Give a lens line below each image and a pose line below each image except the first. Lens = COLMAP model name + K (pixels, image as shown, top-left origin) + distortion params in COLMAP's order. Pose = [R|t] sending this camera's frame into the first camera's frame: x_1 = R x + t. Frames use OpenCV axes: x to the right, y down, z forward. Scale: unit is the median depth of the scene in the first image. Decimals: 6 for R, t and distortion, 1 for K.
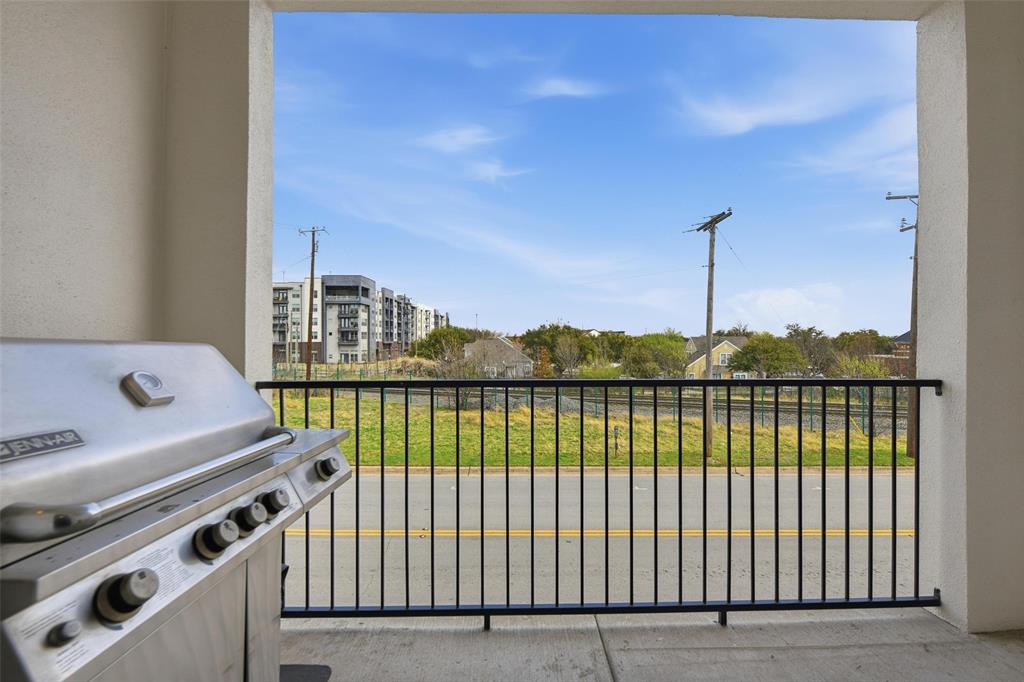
lens RADIAL K [[410.2, 0, 516.2], [0, 410.2, 337.0], [0, 0, 1]] dist [-0.008137, -0.000020]
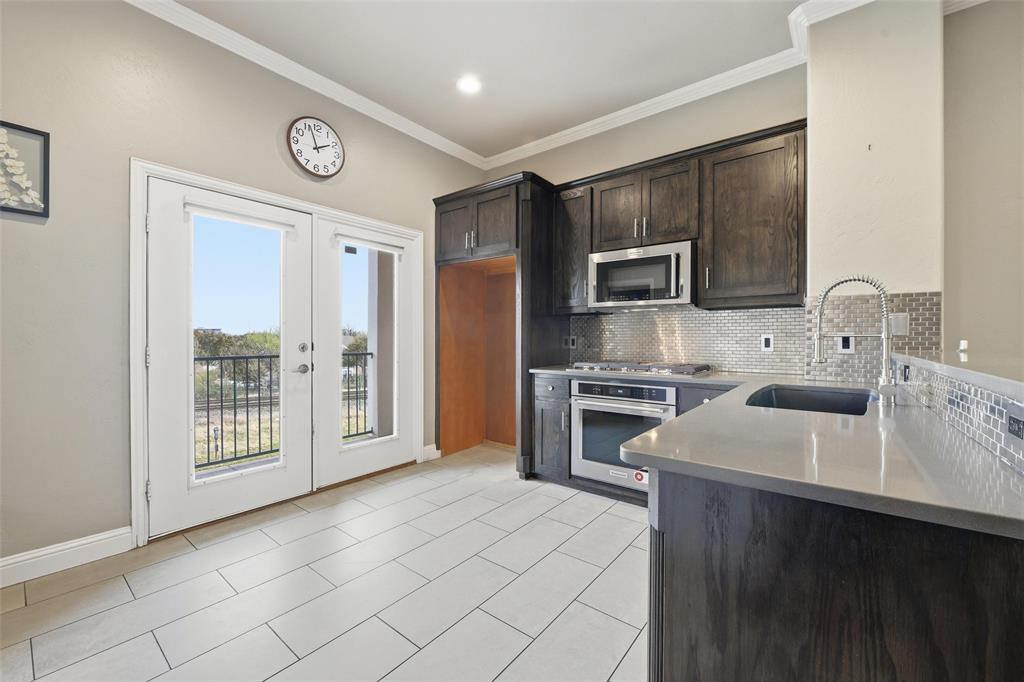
lens RADIAL K [[410.2, 0, 516.2], [0, 410.2, 337.0], [0, 0, 1]] dist [-0.008137, -0.000020]
pose [[0.637308, 0.003598, 0.770601, -0.506103], [-0.005756, 0.999983, 0.000091, -0.008420], [-0.770588, -0.004494, 0.637318, -1.556350]]
